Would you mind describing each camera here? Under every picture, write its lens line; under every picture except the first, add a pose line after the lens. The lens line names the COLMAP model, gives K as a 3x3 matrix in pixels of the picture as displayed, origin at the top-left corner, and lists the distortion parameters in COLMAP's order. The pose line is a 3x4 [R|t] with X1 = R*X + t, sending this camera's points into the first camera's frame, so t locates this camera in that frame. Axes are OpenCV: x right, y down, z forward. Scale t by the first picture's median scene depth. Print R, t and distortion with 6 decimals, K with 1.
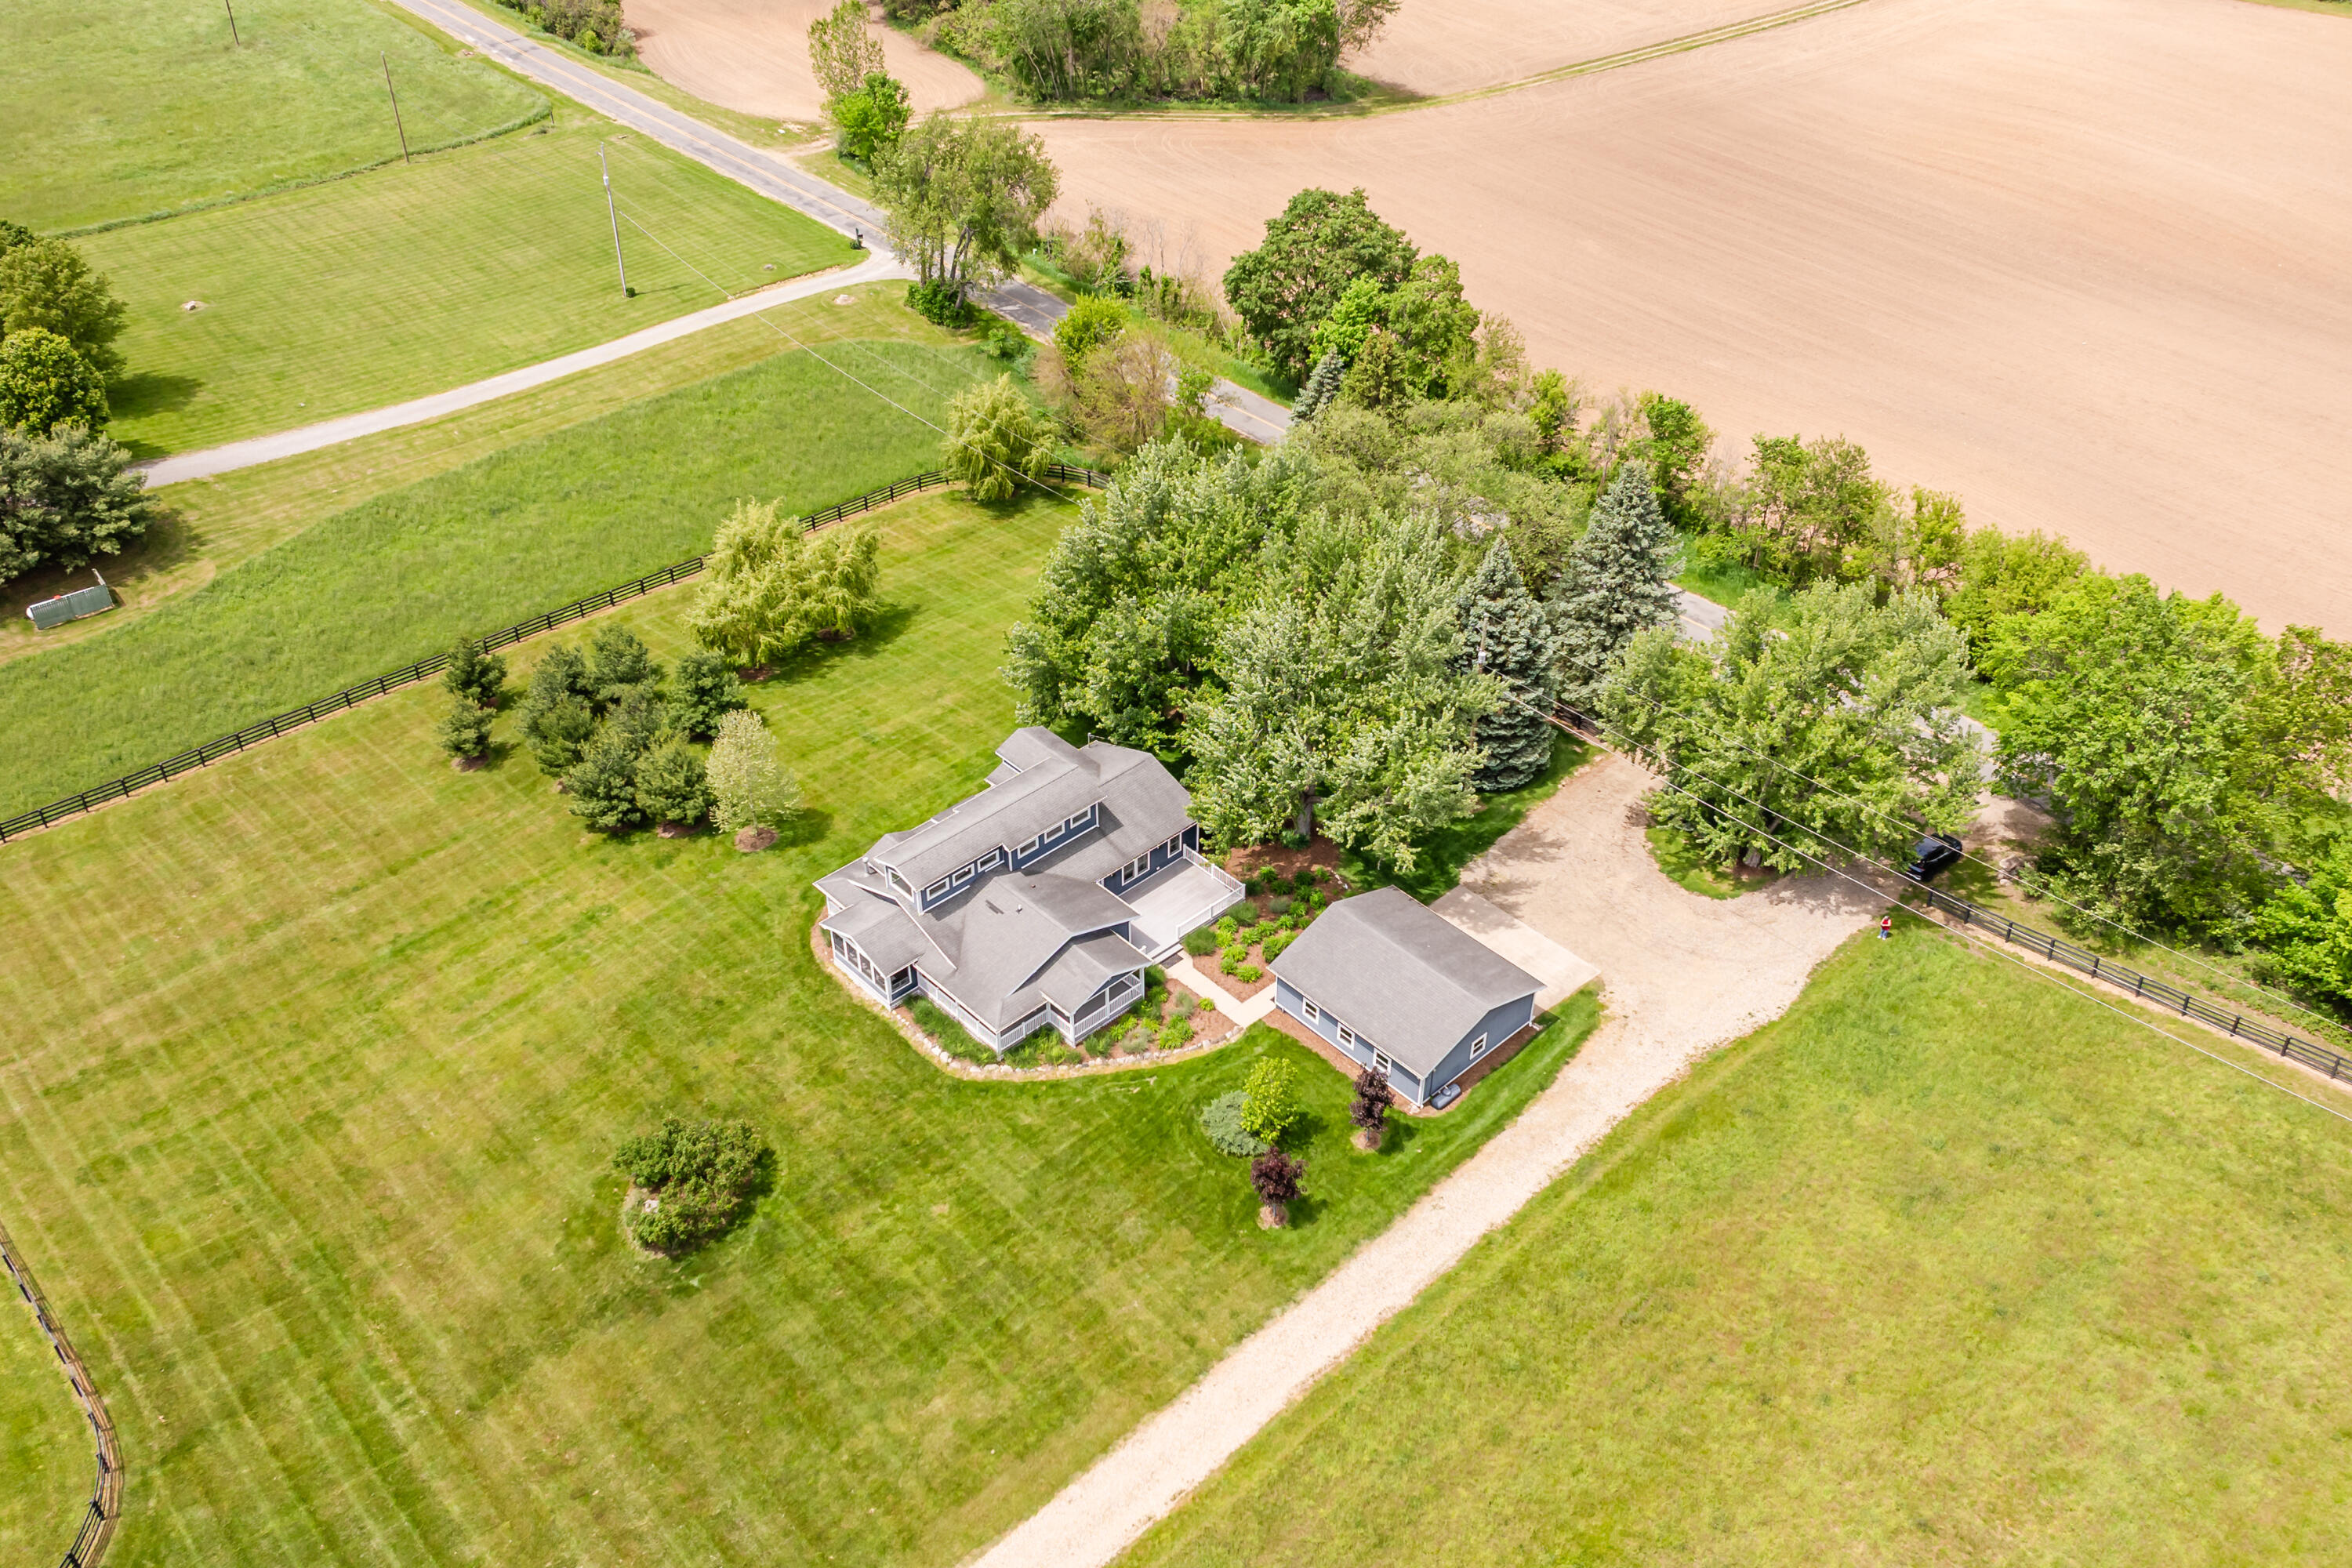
lens RADIAL K [[1973.5, 0, 1192.5], [0, 1973.5, 776.5], [0, 0, 1]] dist [-0.008576, -0.024976]
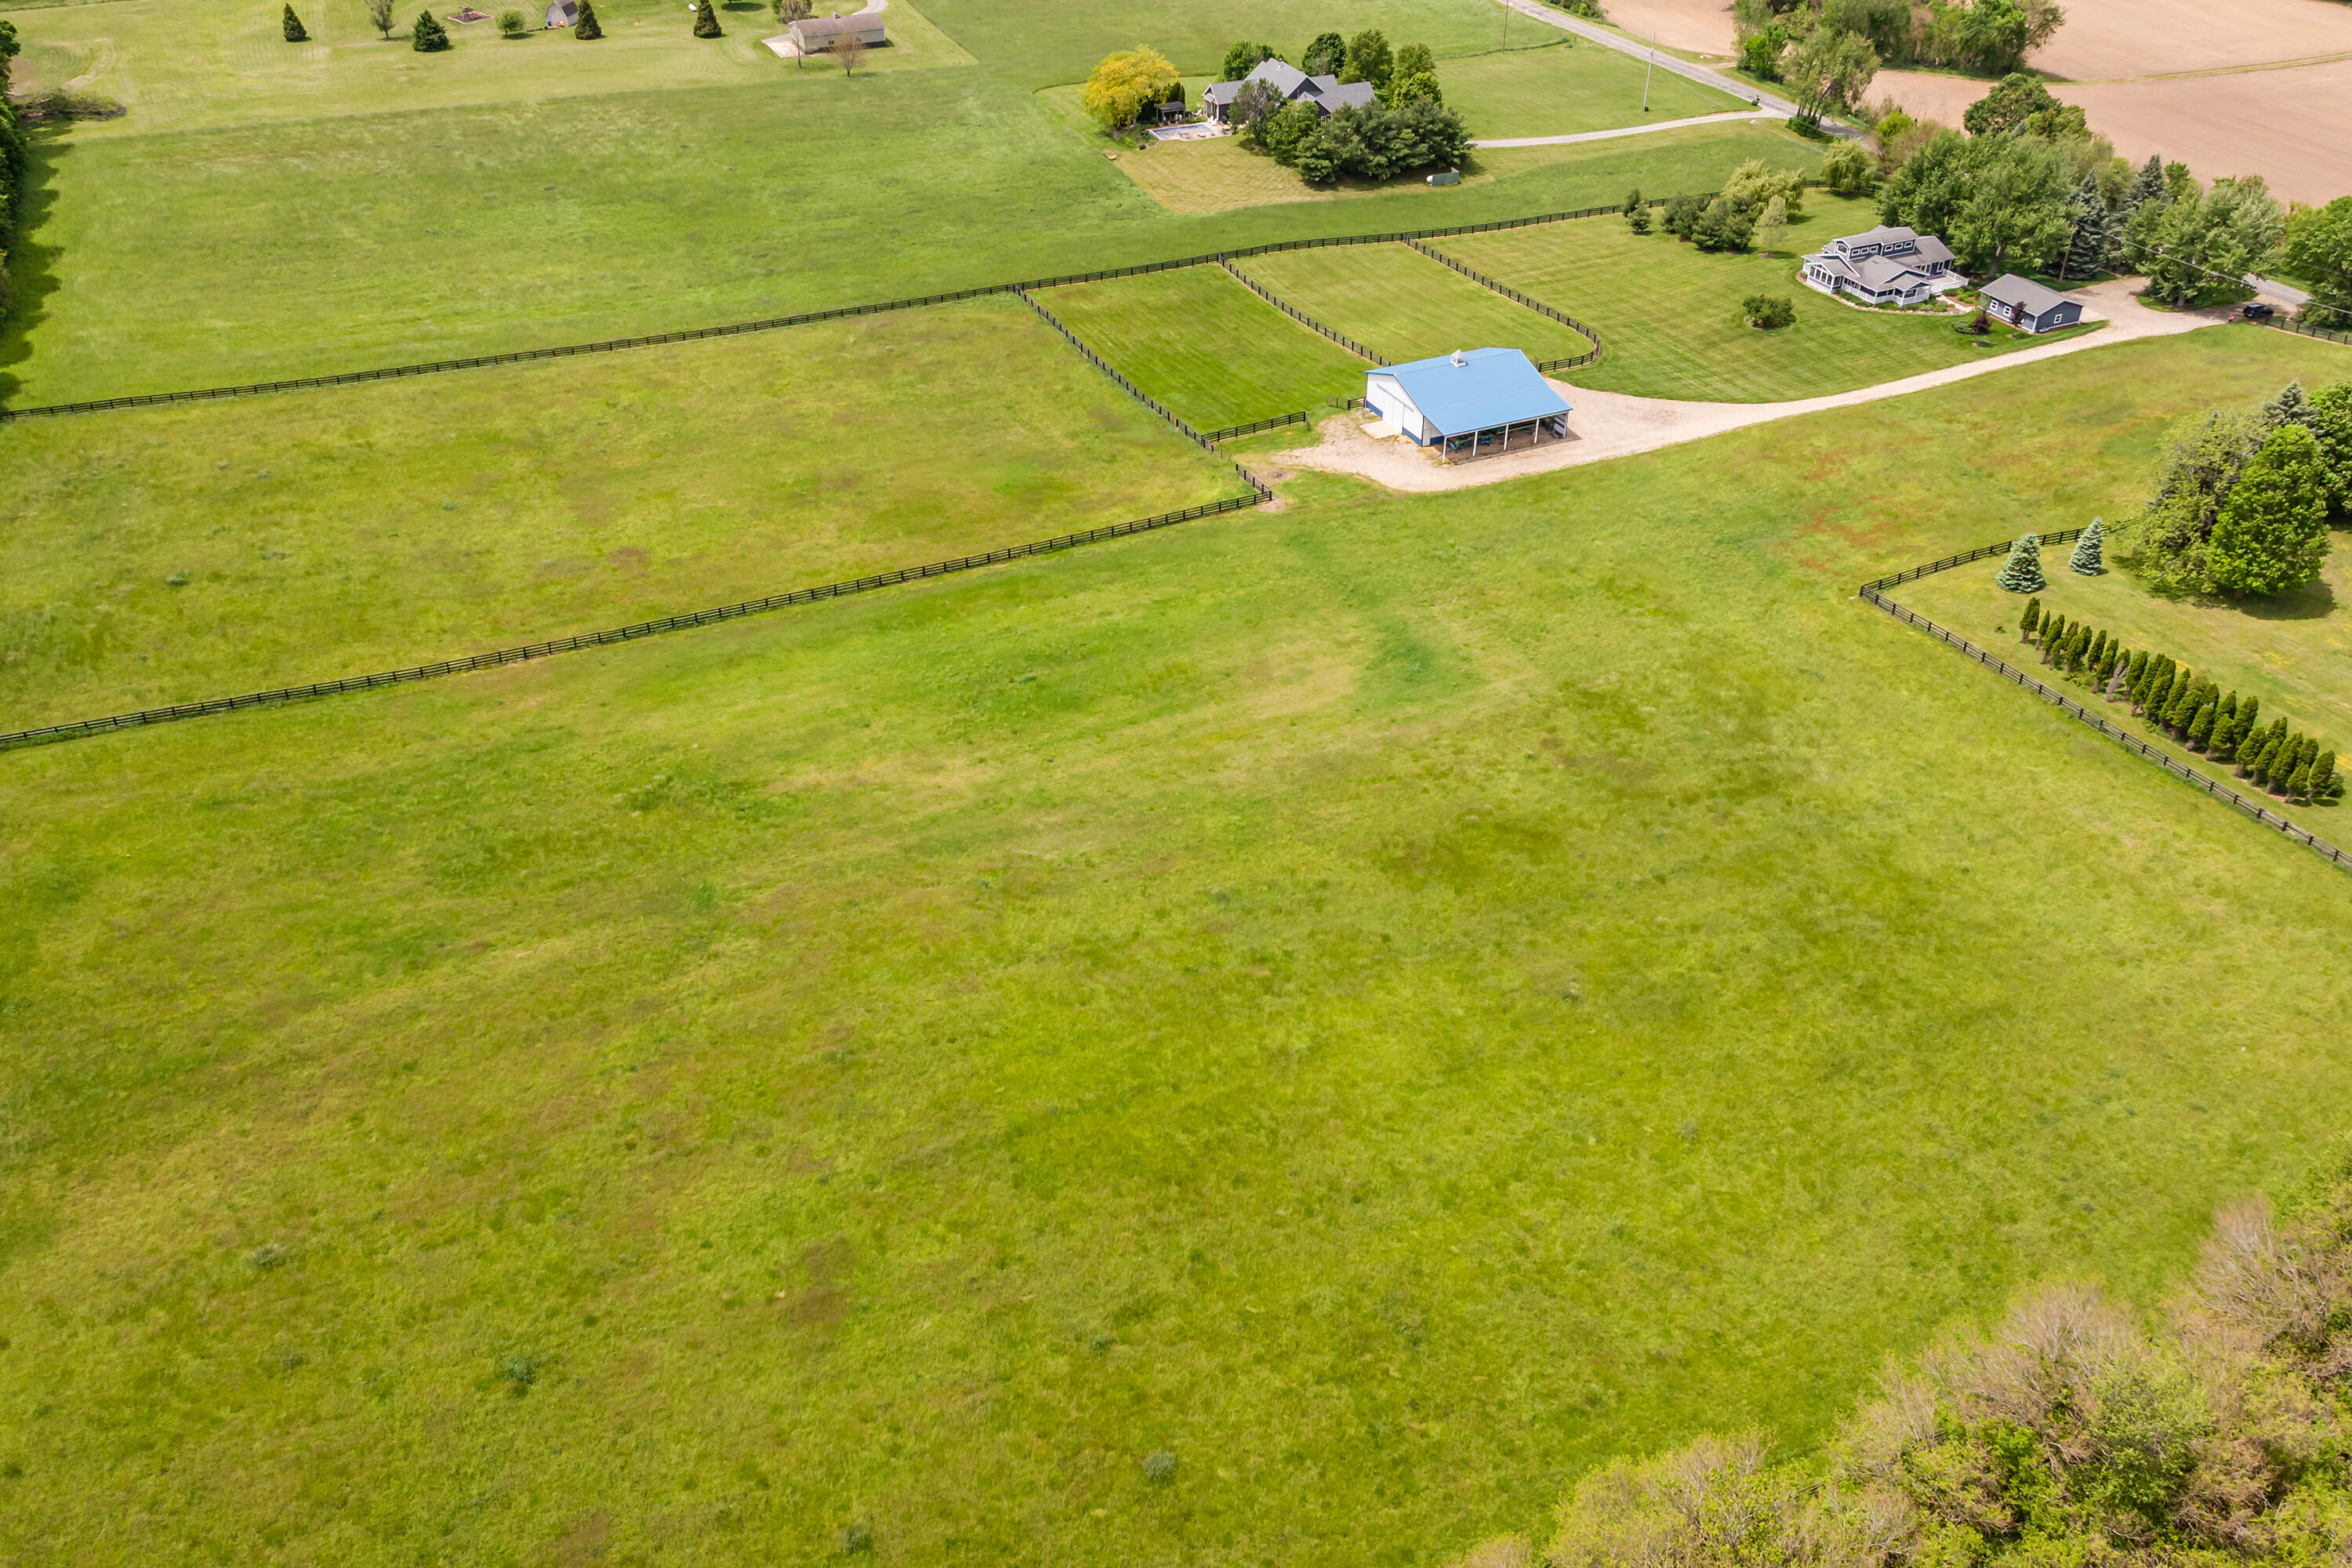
lens RADIAL K [[1973.5, 0, 1190.8], [0, 1973.5, 772.3], [0, 0, 1]] dist [-0.008576, -0.024976]
pose [[0.955584, 0.167928, -0.242197, -0.216776], [-0.182182, 0.982548, -0.037543, 0.981312], [0.231666, 0.079999, 0.969500, -1.699623]]
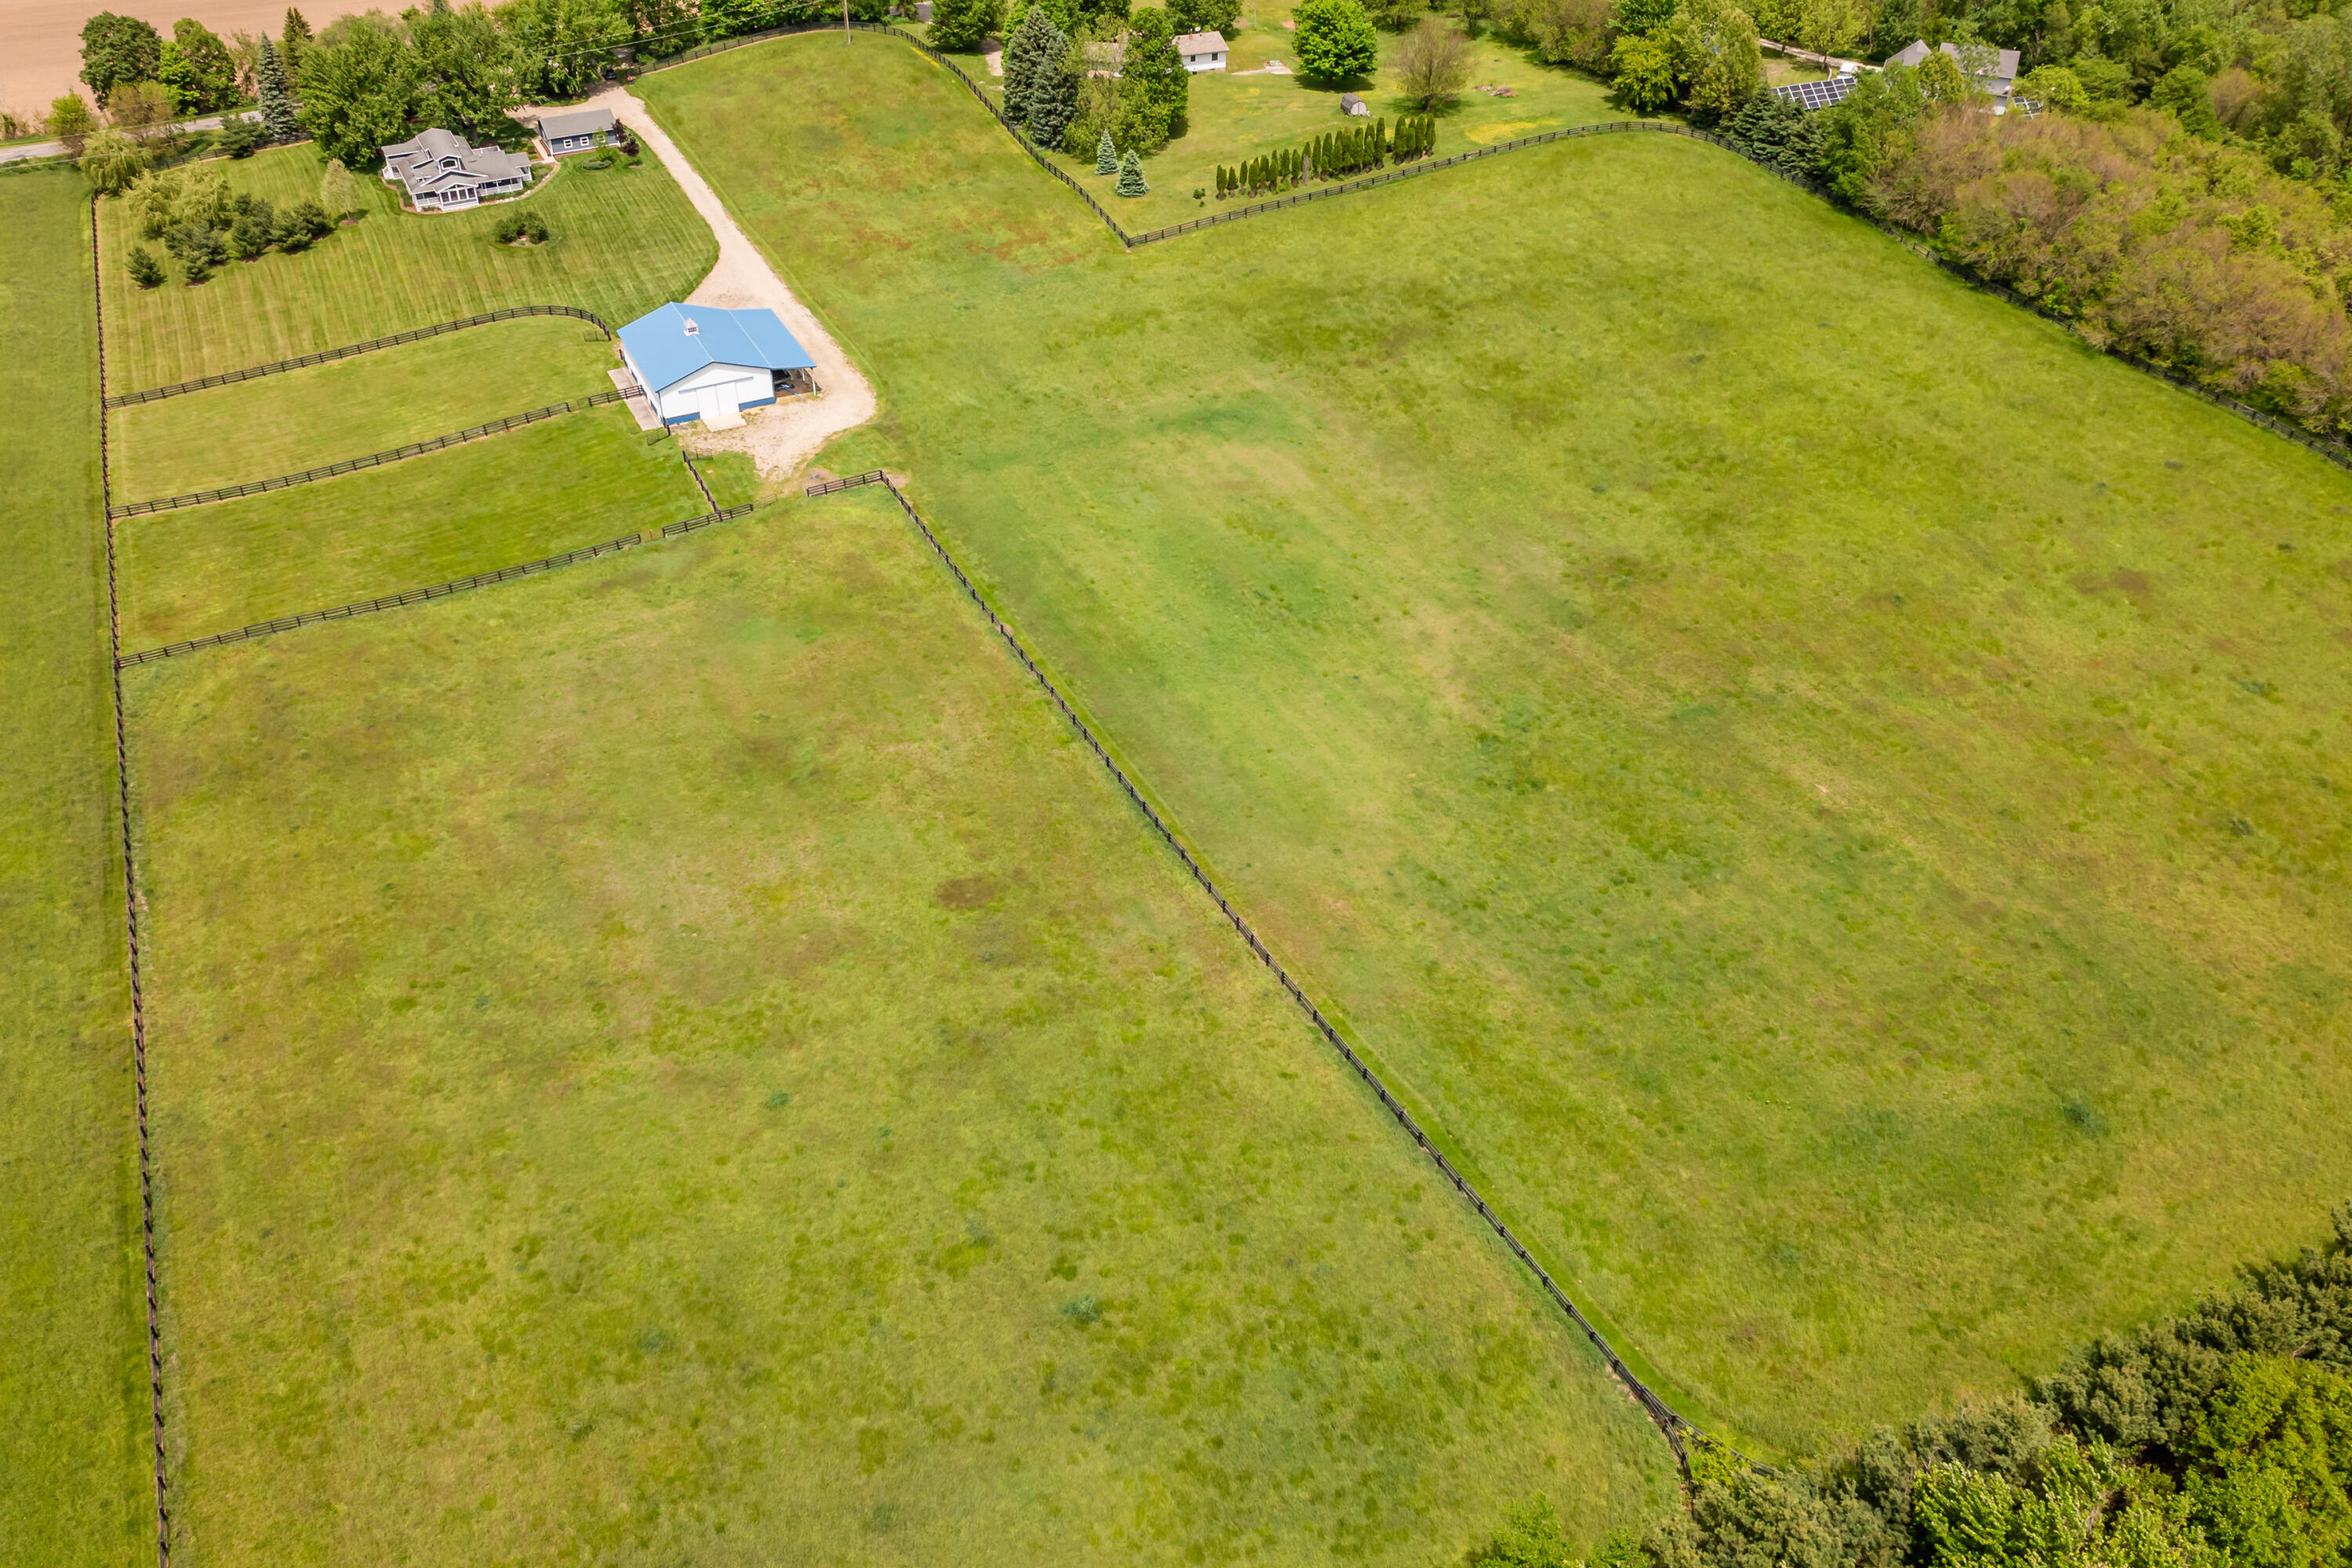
lens RADIAL K [[1973.5, 0, 1180.3], [0, 1973.5, 778.5], [0, 0, 1]] dist [-0.008576, -0.024976]
pose [[0.288988, -0.578105, 0.763073, -2.287614], [0.582983, 0.738514, 0.338714, 0.331549], [-0.759353, 0.346975, 0.550447, -0.905939]]
